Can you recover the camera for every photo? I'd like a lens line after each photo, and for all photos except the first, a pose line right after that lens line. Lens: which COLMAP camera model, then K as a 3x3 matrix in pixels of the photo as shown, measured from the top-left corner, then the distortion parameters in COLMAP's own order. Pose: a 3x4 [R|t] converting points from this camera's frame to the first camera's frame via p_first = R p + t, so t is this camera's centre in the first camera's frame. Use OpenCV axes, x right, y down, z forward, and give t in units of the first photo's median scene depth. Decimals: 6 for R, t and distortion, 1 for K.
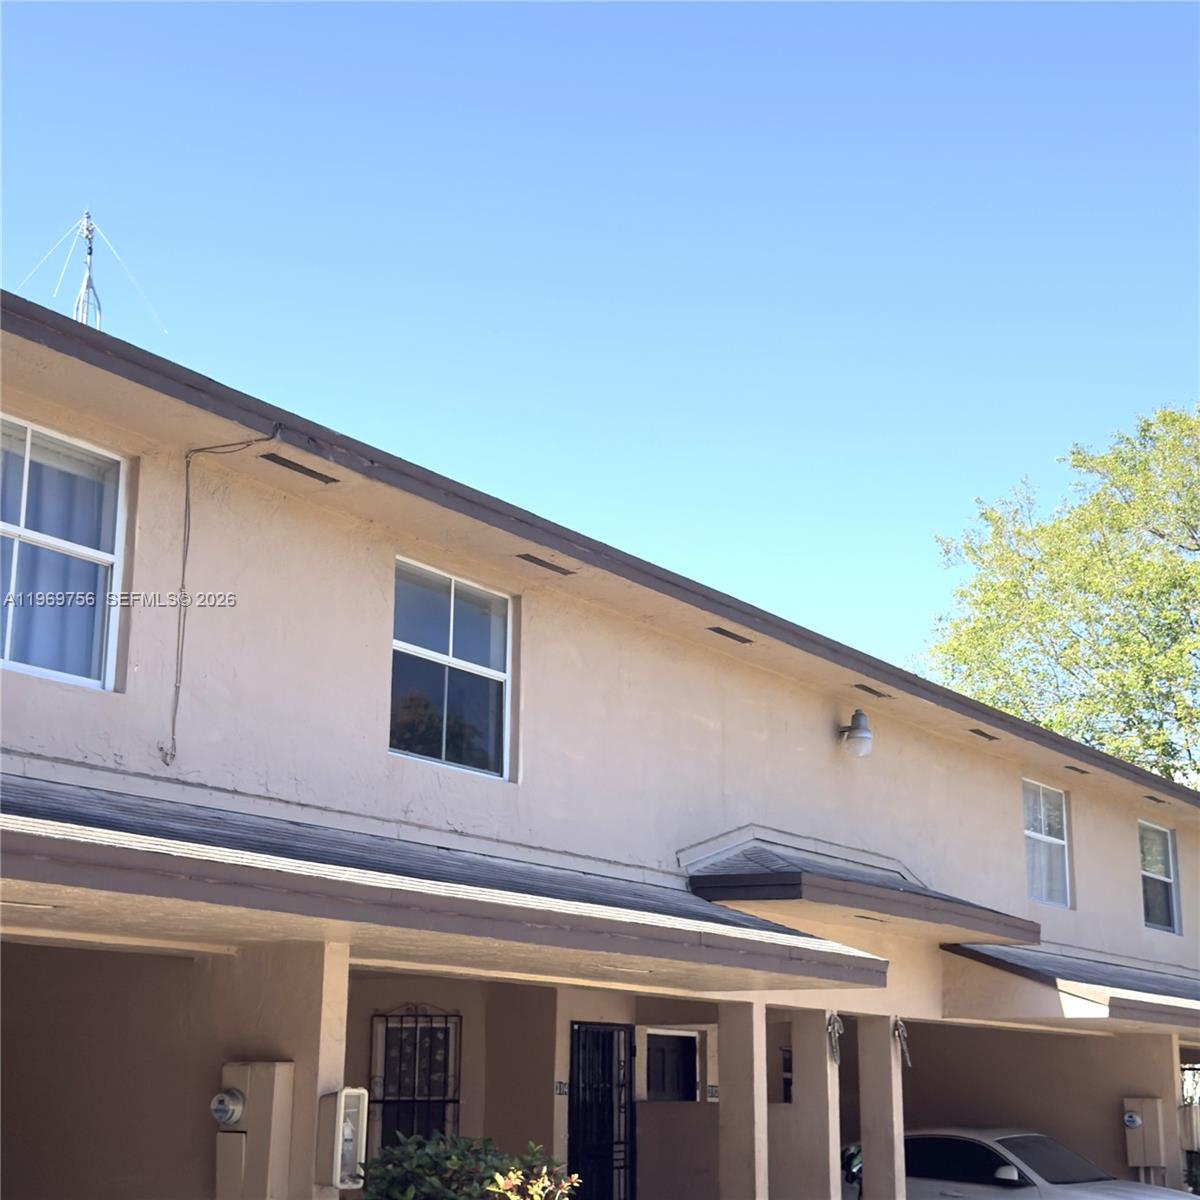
lens RADIAL K [[1997.2, 0, 600.0], [0, 1997.2, 600.0], [0, 0, 1]] dist [0.057061, 0.152756]
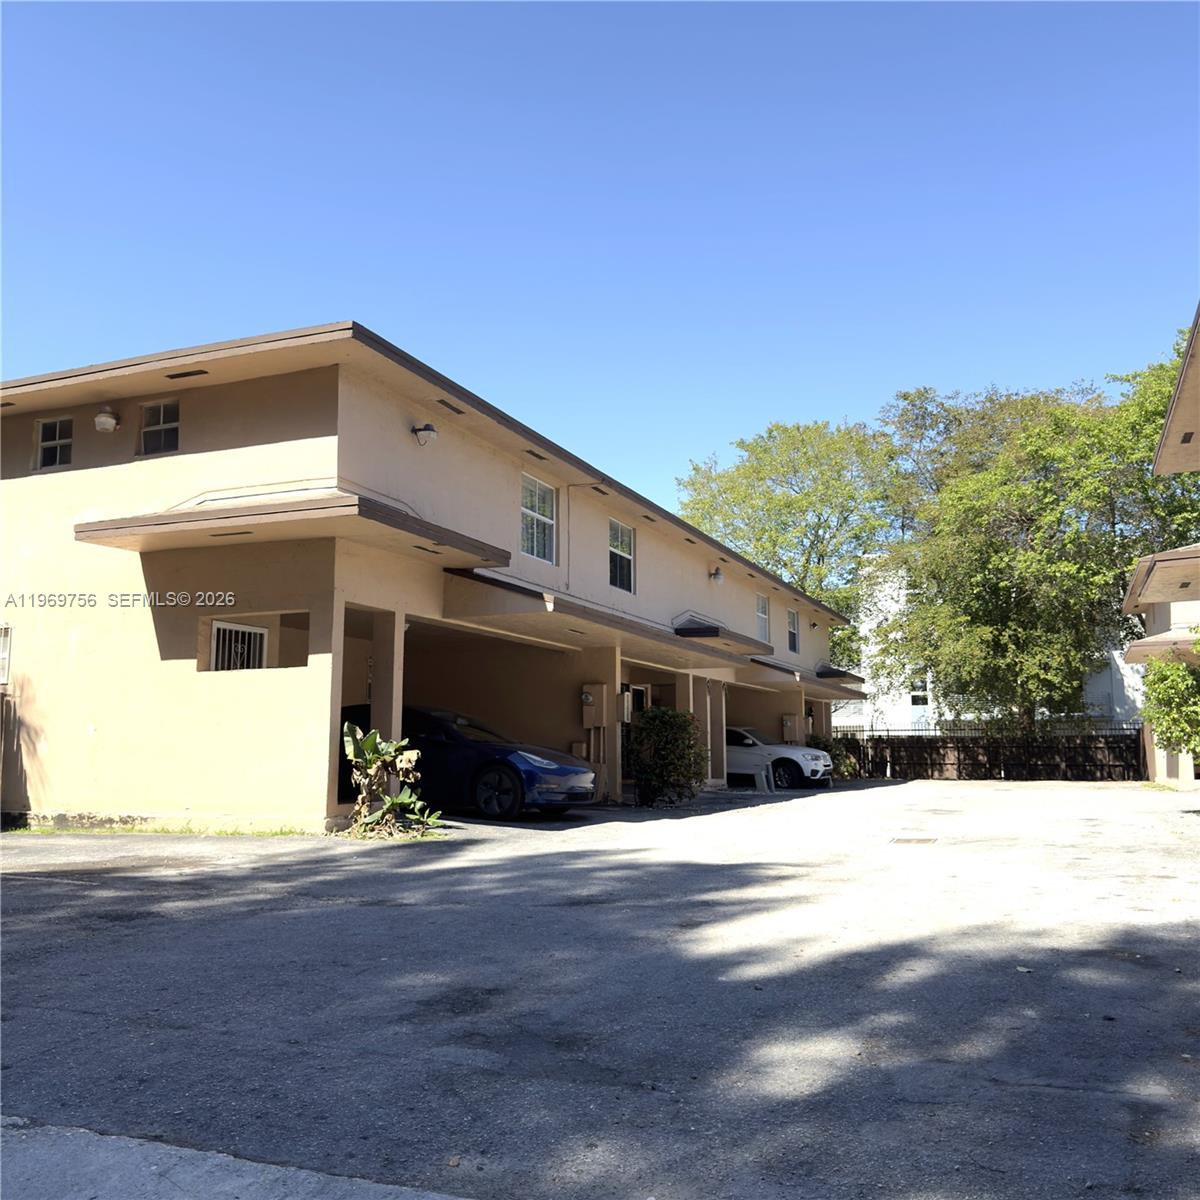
lens RADIAL K [[1132.6, 0, 600.0], [0, 1132.6, 600.0], [0, 0, 1]] dist [-0.004713, -0.001500]
pose [[0.981898, 0.016459, 0.188692, -0.382411], [-0.036926, 0.993736, 0.105473, -0.067538], [-0.185774, -0.110531, 0.976356, -0.547887]]
